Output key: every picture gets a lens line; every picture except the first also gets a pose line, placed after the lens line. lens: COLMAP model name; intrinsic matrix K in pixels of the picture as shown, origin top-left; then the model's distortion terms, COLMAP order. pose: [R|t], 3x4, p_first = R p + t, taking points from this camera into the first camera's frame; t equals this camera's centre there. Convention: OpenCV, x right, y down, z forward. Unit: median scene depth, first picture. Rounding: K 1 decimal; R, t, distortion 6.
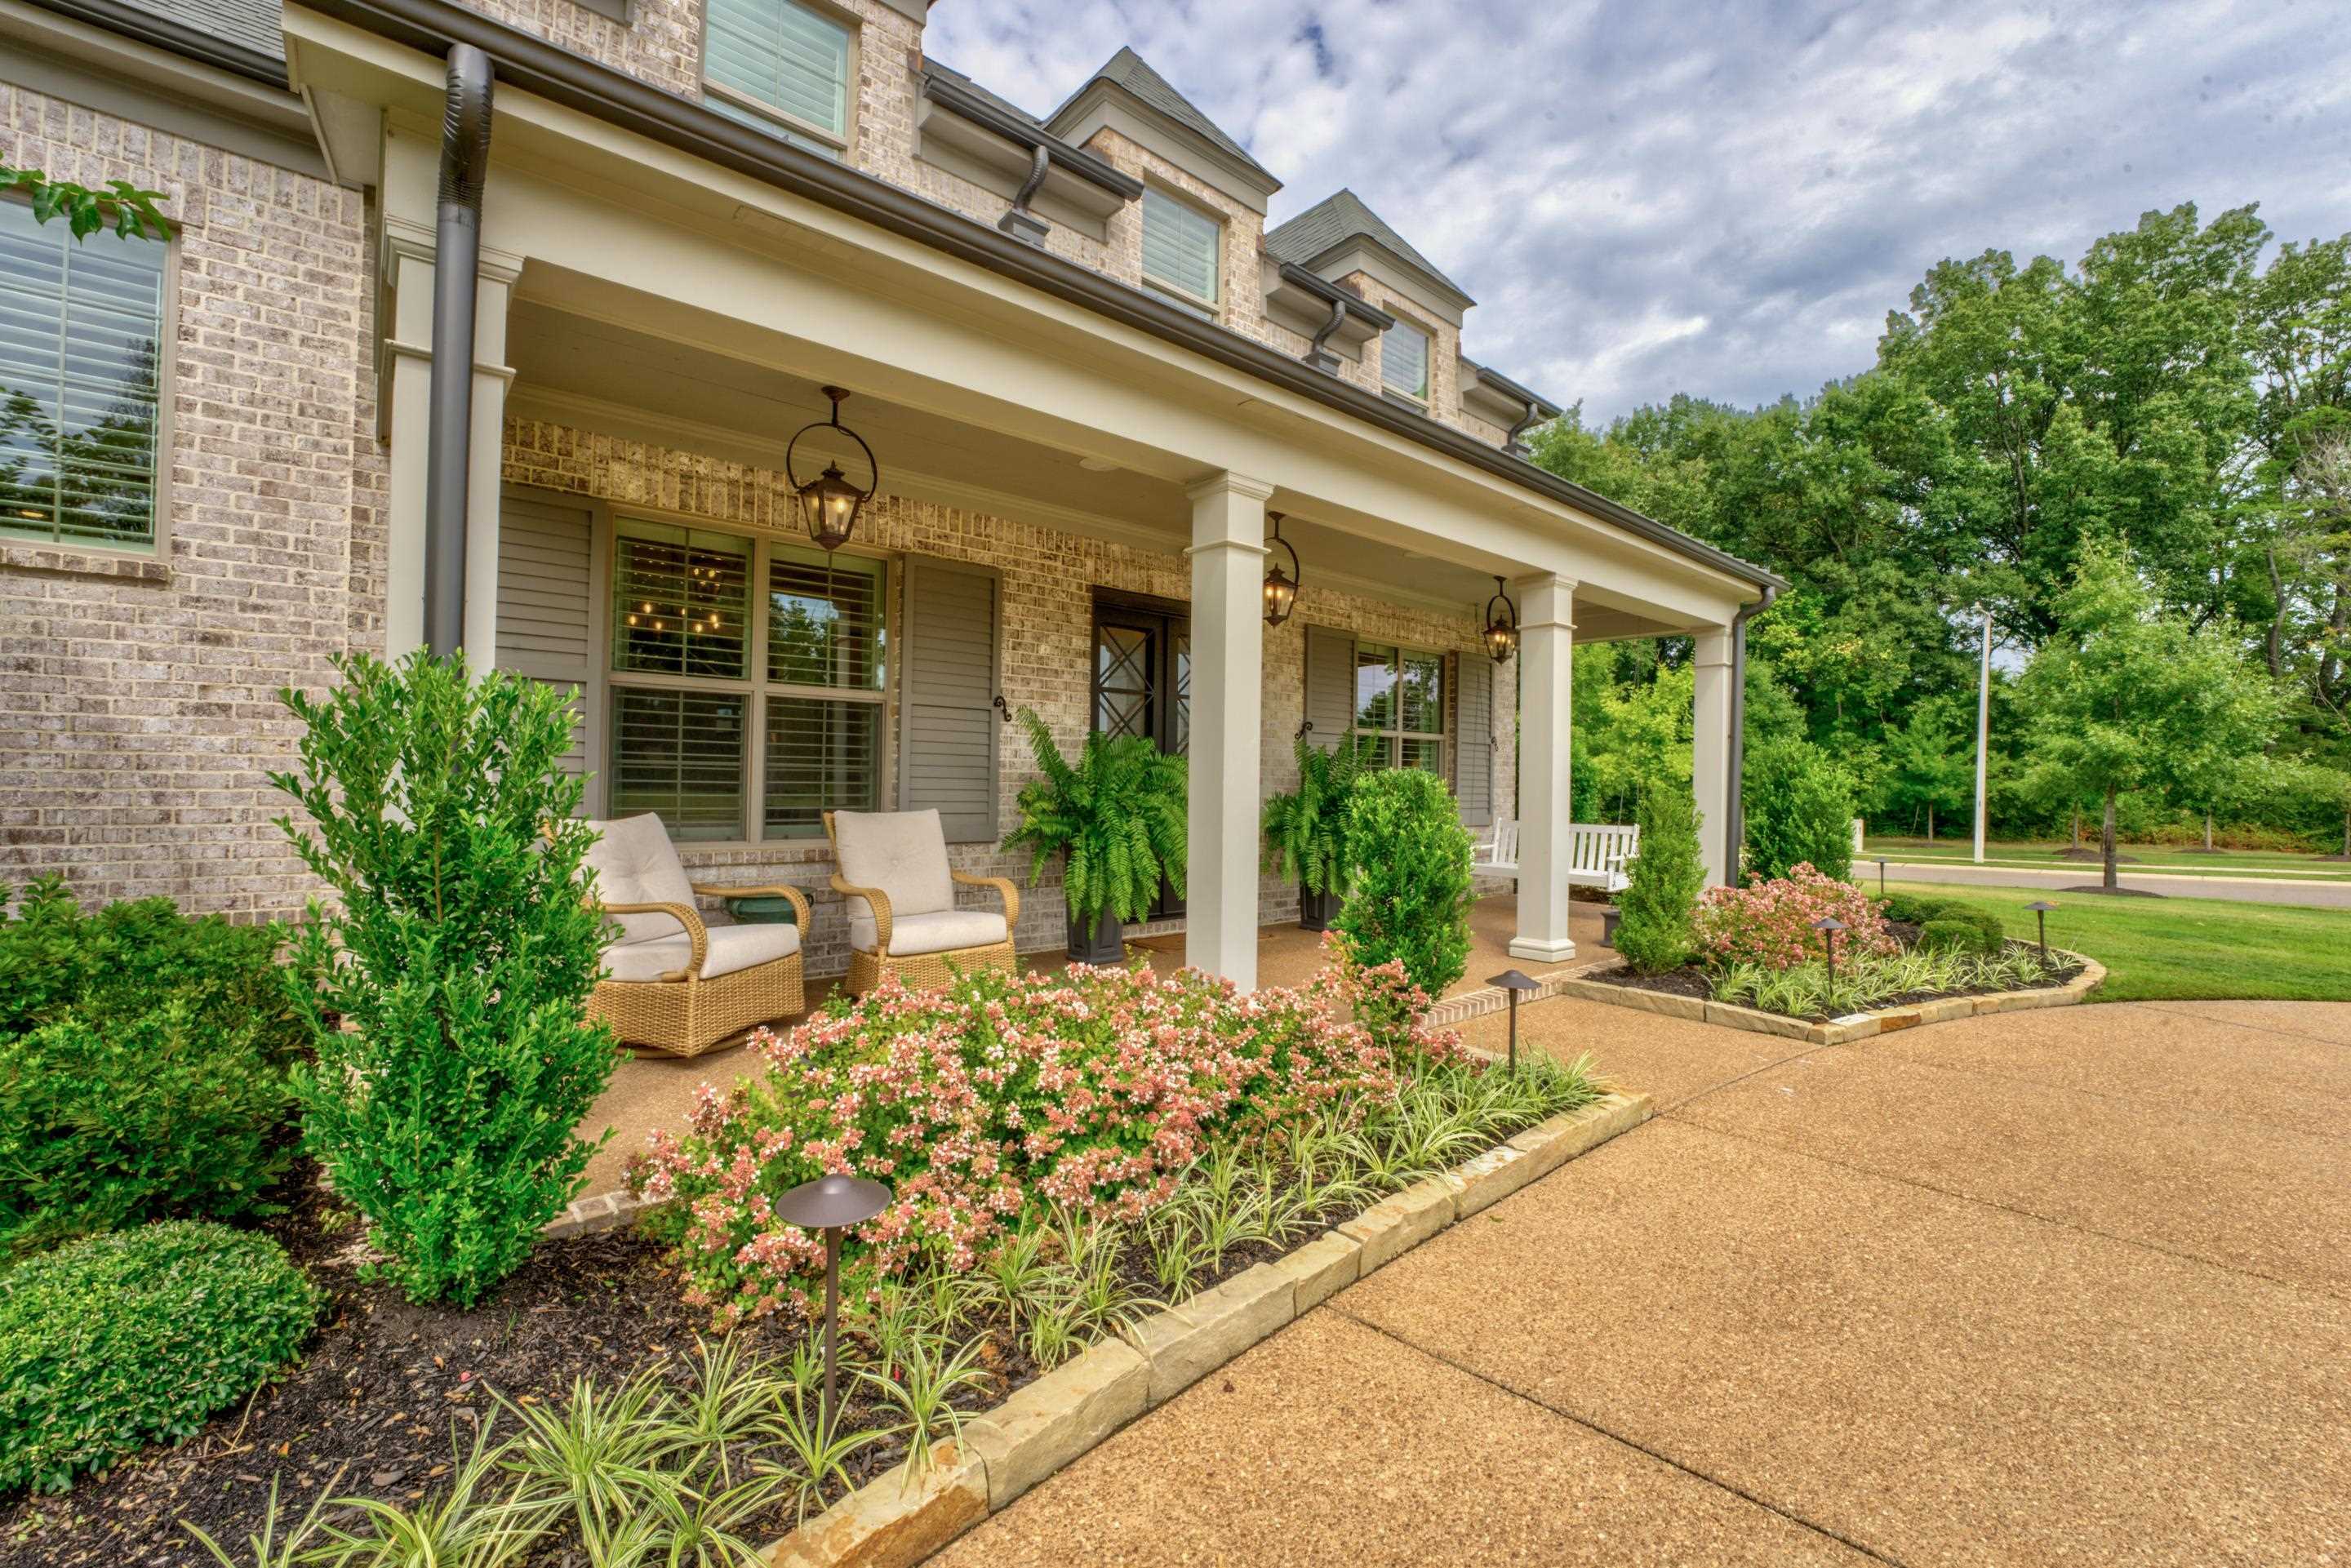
lens RADIAL K [[947.7, 0, 1175.5], [0, 947.7, 784.0], [0, 0, 1]] dist [-0.017153, 0.000199]
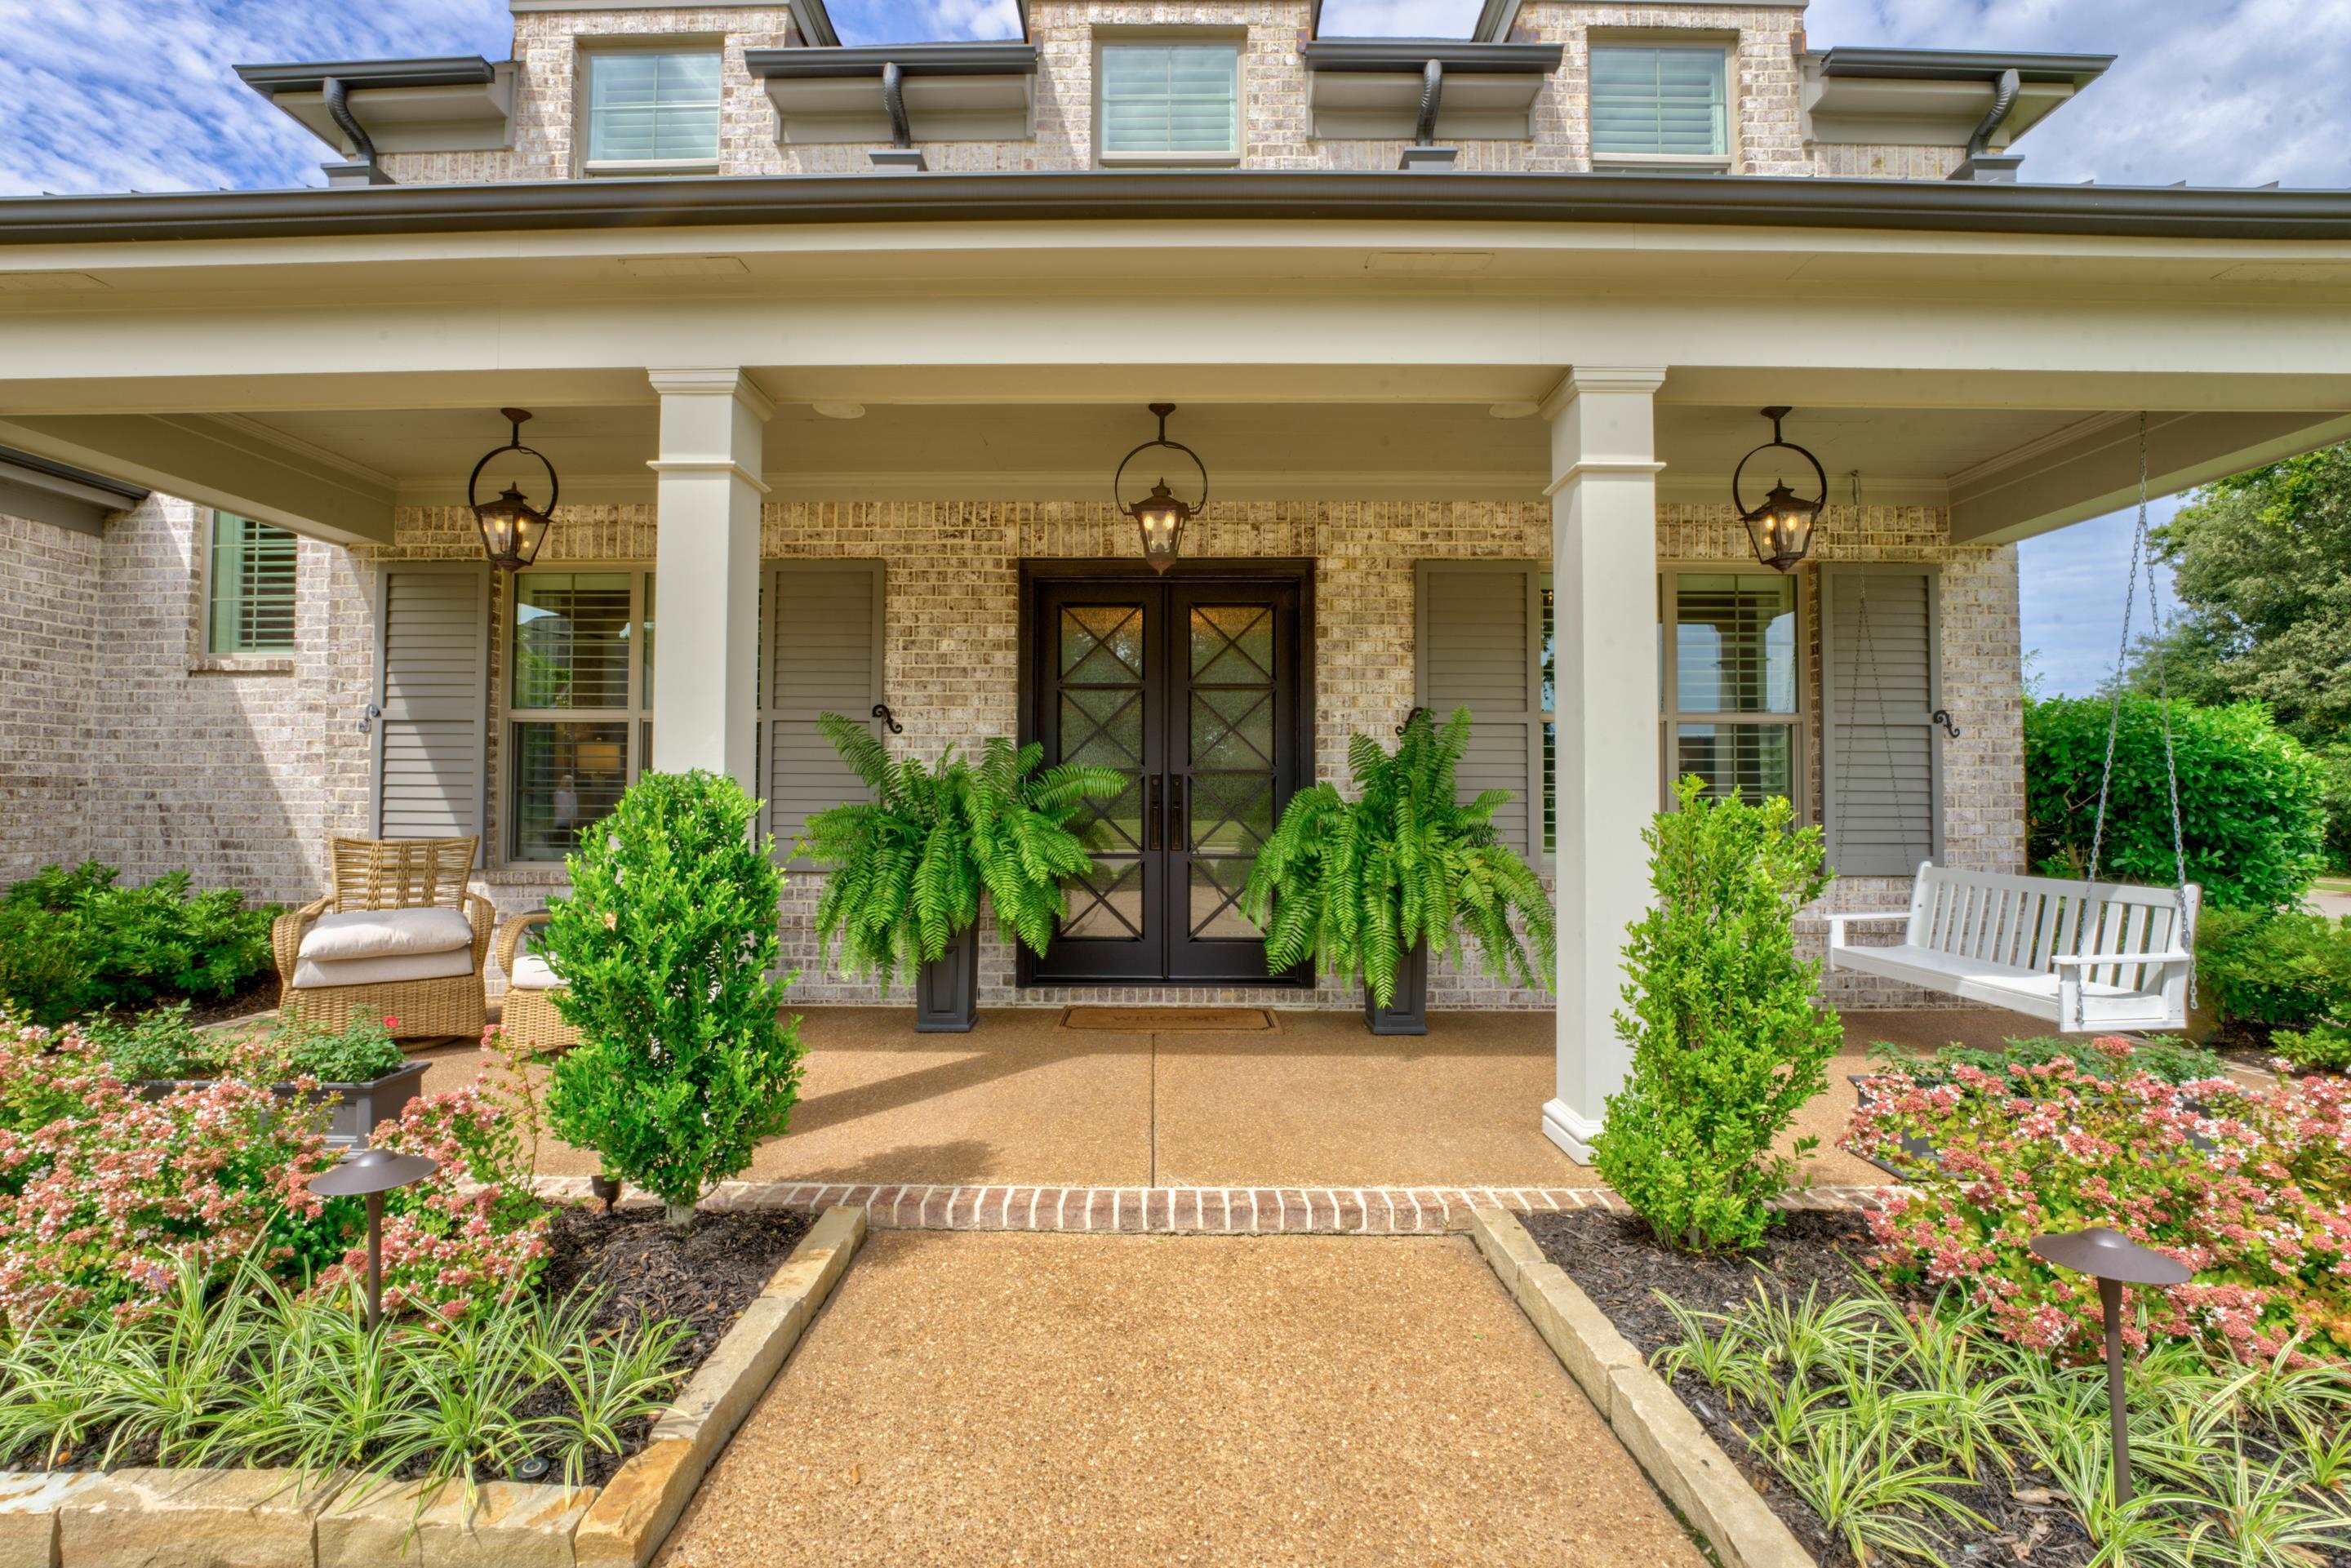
lens RADIAL K [[970.8, 0, 1175.5], [0, 970.8, 784.0], [0, 0, 1]] dist [-0.023920, -0.000028]
pose [[0.756322, -0.023620, -0.653773, 0.289209], [0.007335, 0.999591, -0.027629, 0.003032], [0.654159, 0.016101, 0.756186, 0.245290]]
